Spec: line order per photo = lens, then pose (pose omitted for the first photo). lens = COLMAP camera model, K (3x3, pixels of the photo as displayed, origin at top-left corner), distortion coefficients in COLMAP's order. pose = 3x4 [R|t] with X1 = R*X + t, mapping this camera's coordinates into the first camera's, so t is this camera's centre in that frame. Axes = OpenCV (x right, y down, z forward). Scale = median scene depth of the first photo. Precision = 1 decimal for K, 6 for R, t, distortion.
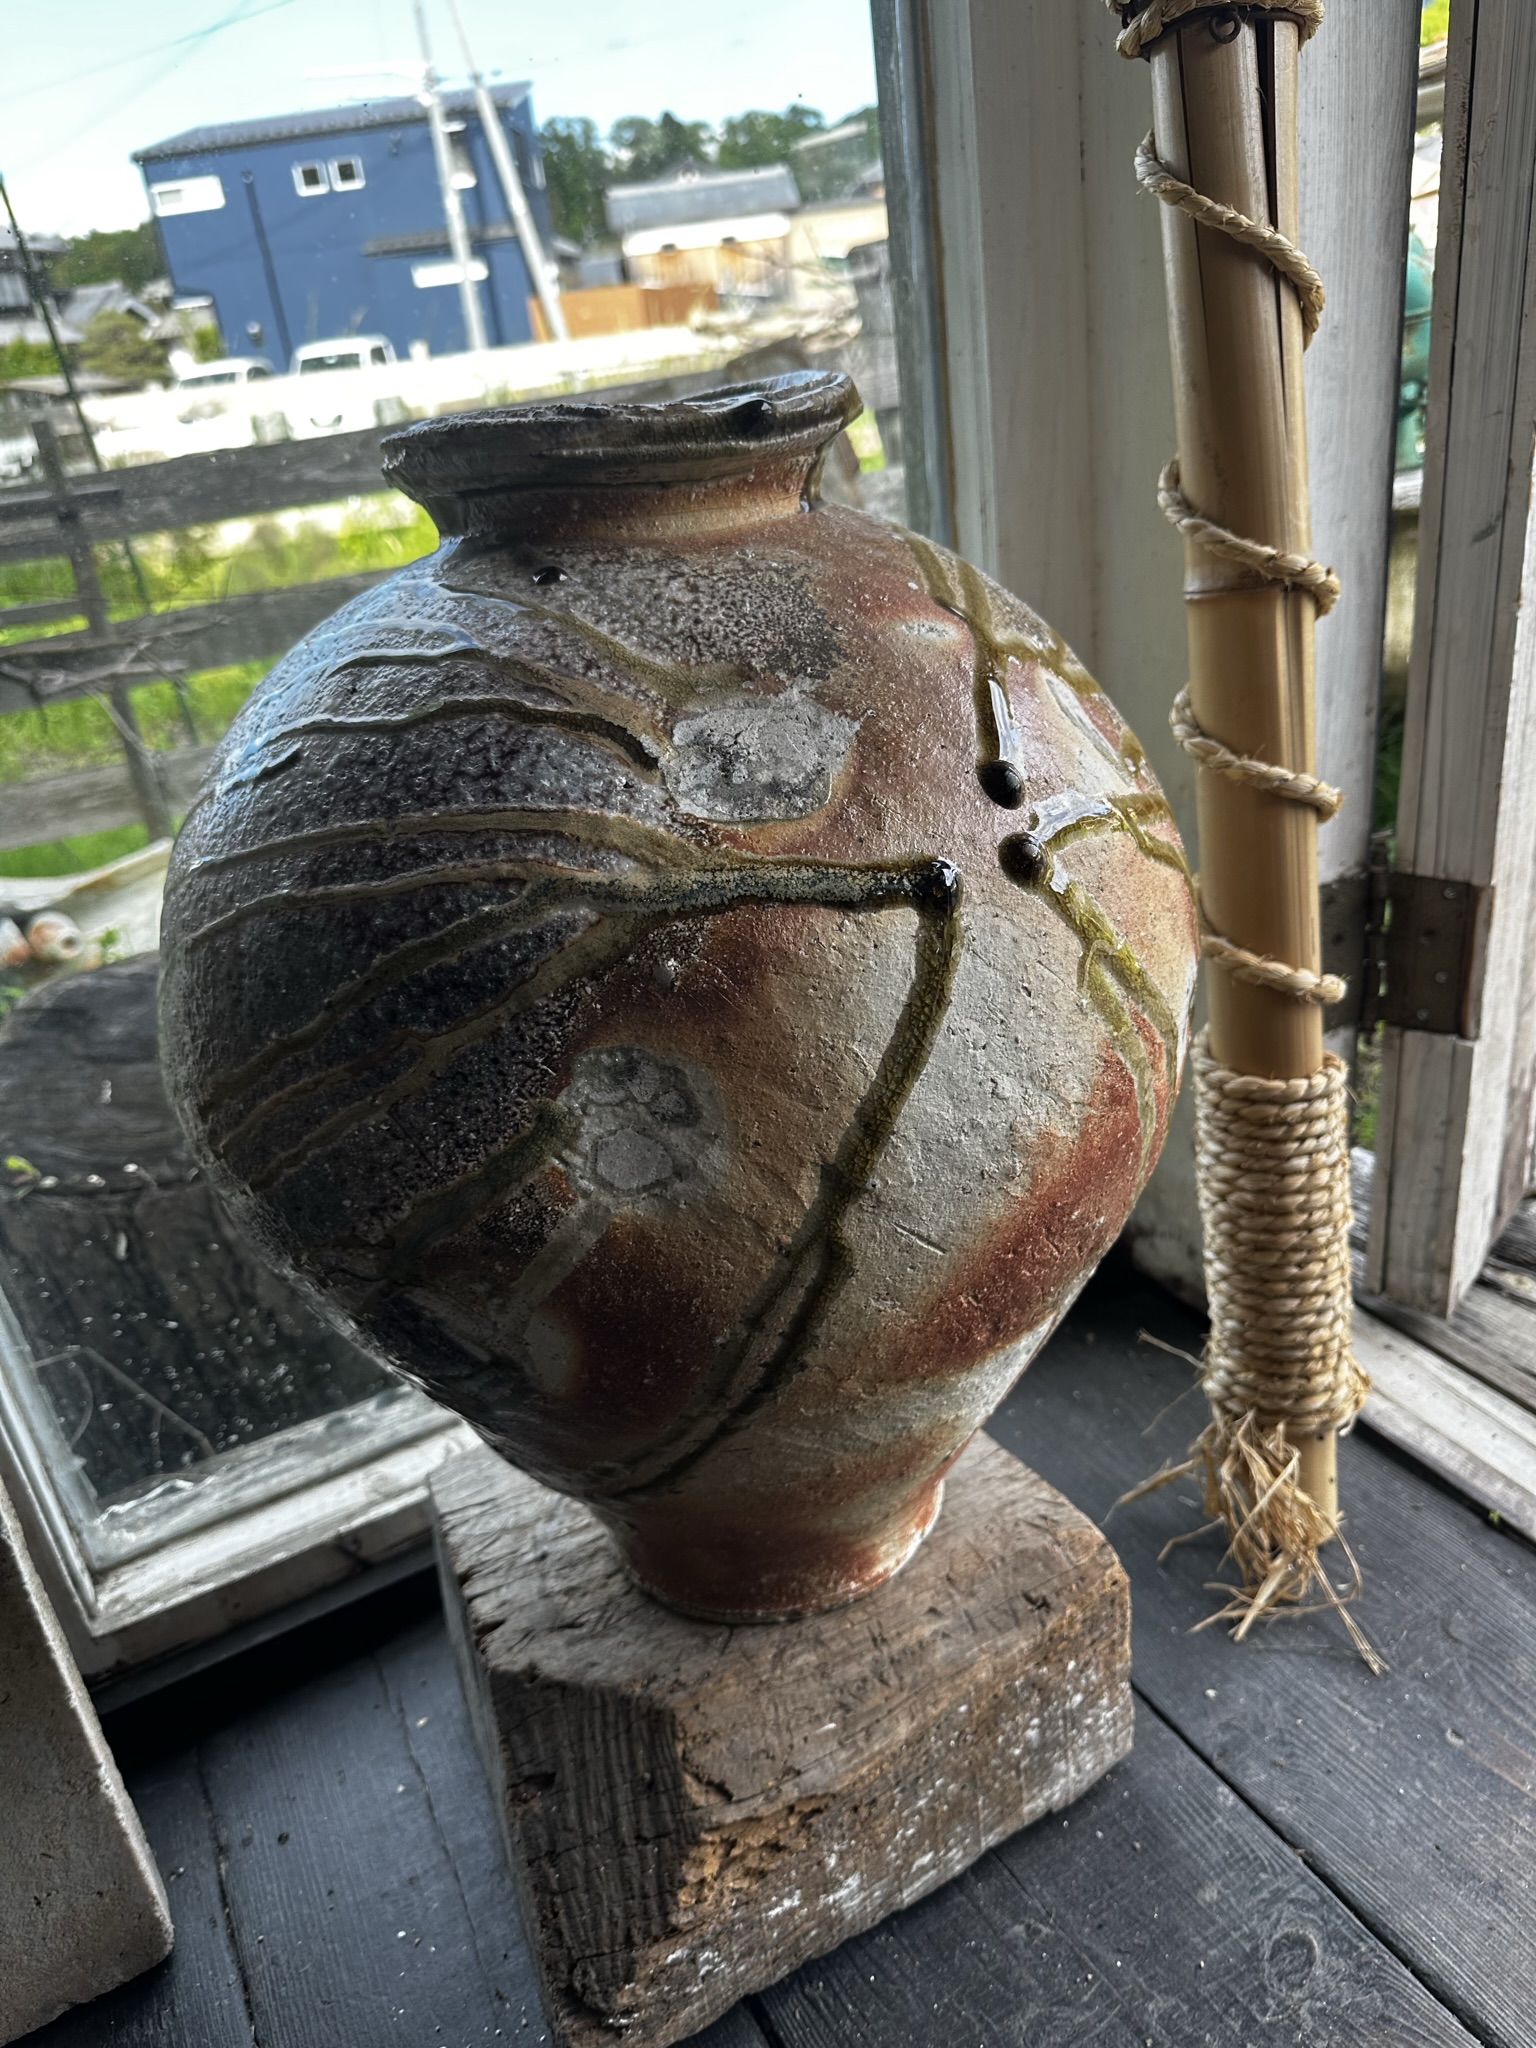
lens RADIAL K [[1437.6, 0, 769.5], [0, 1437.6, 1025.8], [0, 0, 1]] dist [0.040410, -0.000483]
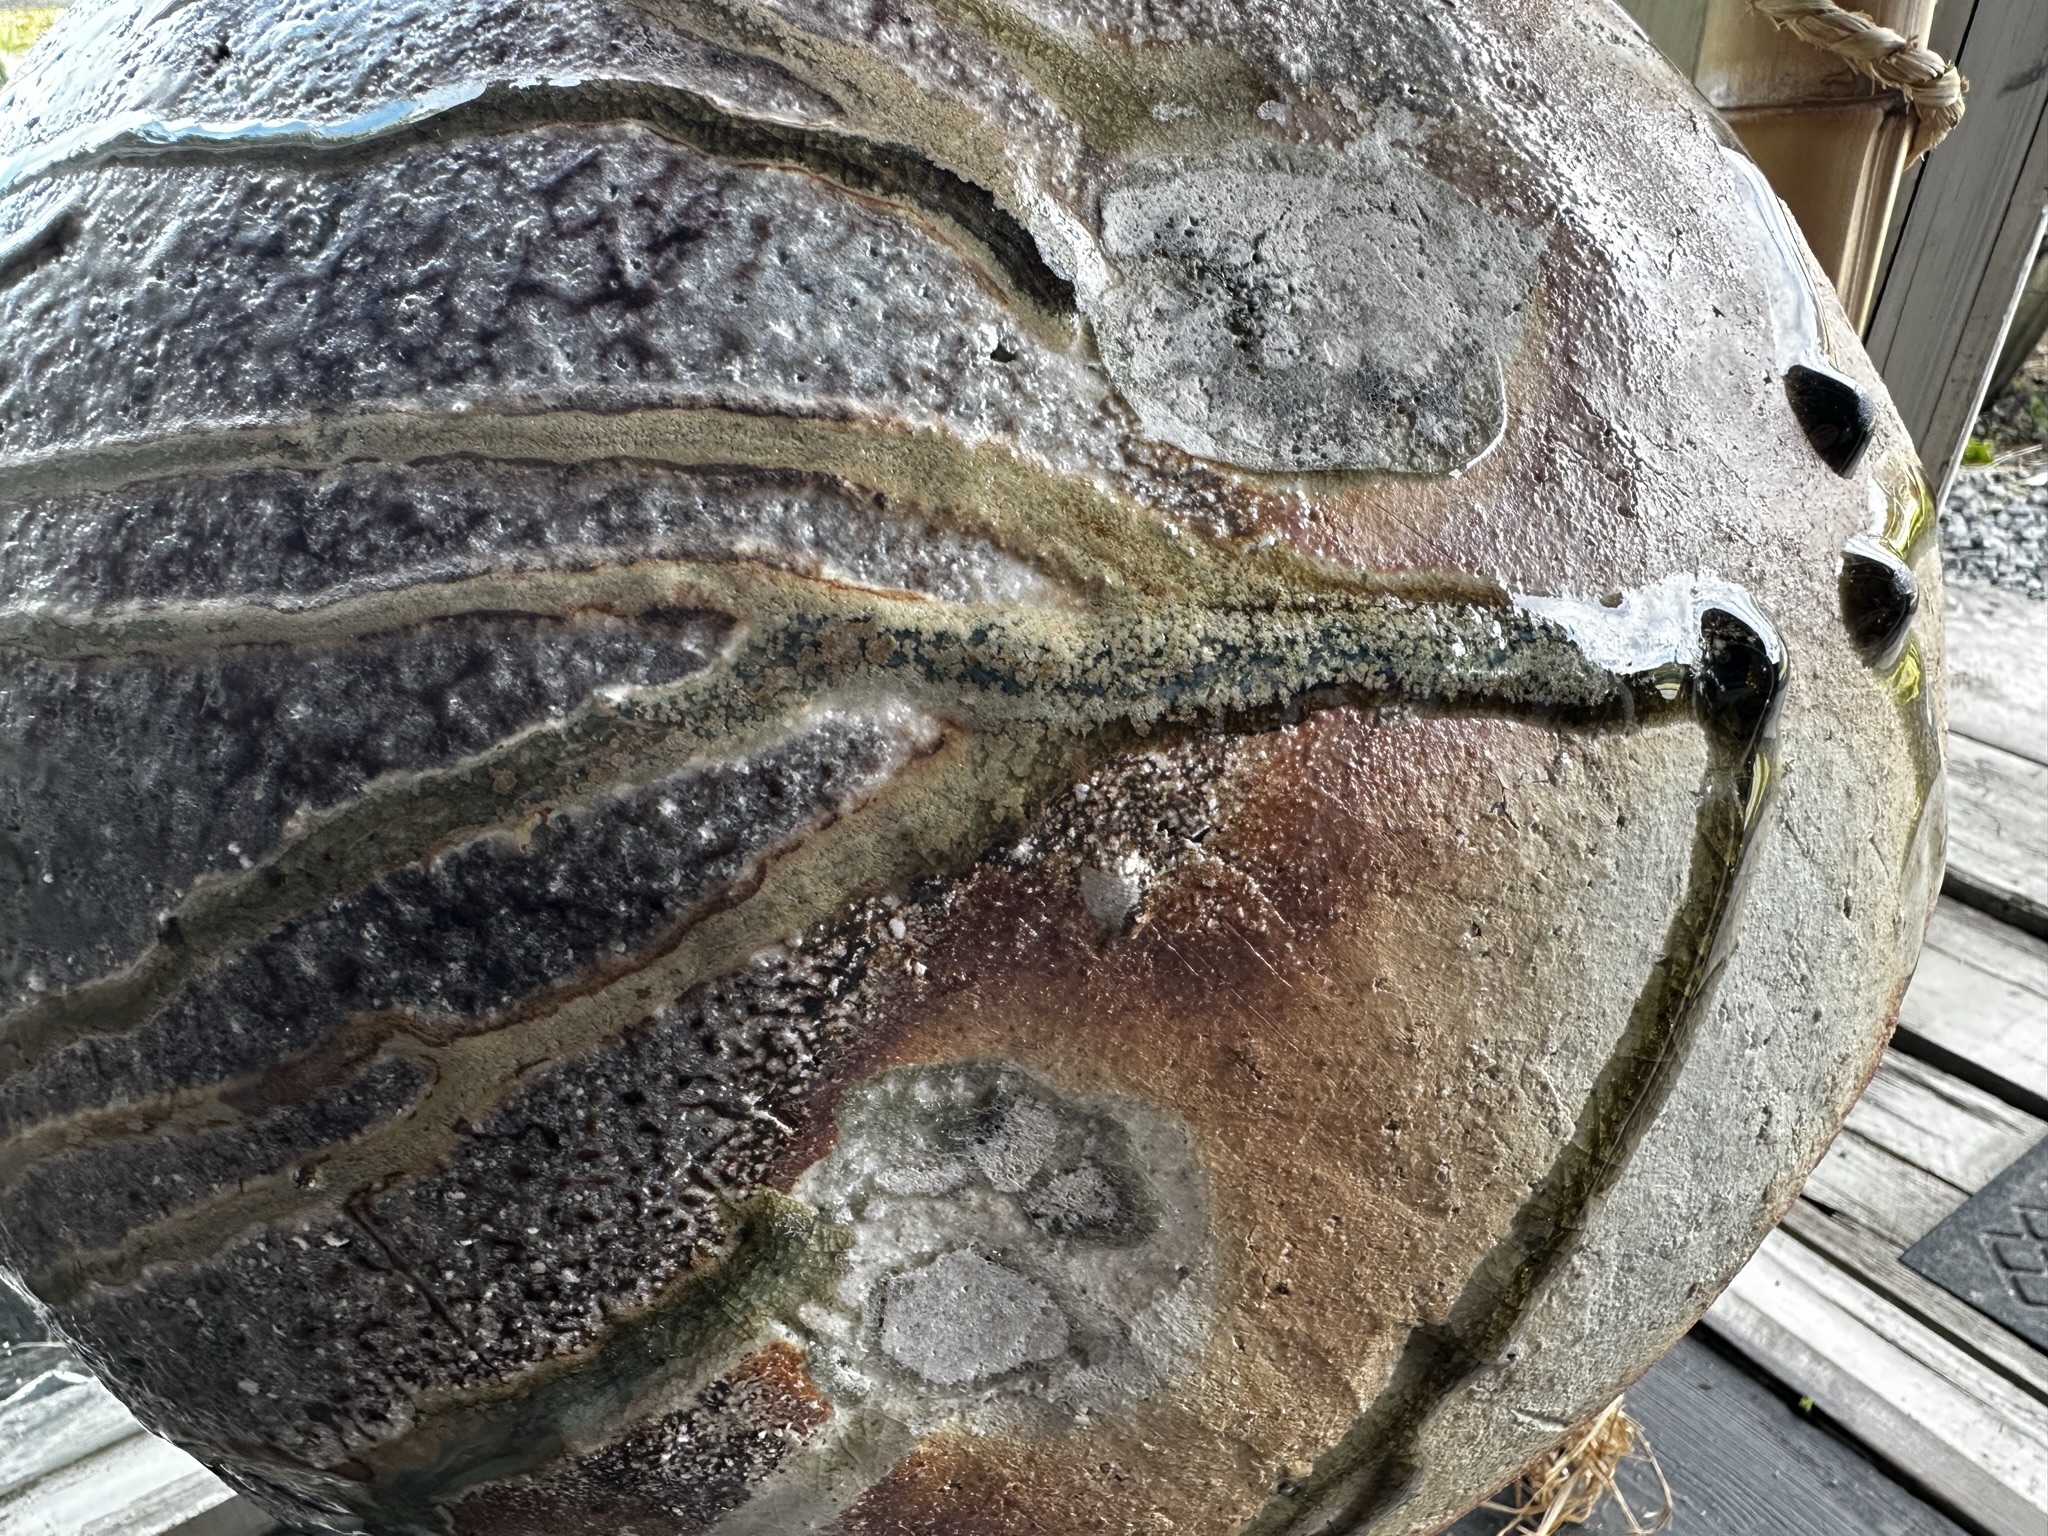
lens RADIAL K [[1440.6, 0, 927.5], [0, 1440.6, 898.6], [0, 0, 1]] dist [-0.026405, 0.006542]
pose [[0.992562, 0.017743, 0.120440, -0.158671], [-0.037247, 0.986140, 0.161679, -0.089334], [-0.115902, -0.164962, 0.979466, 0.626077]]
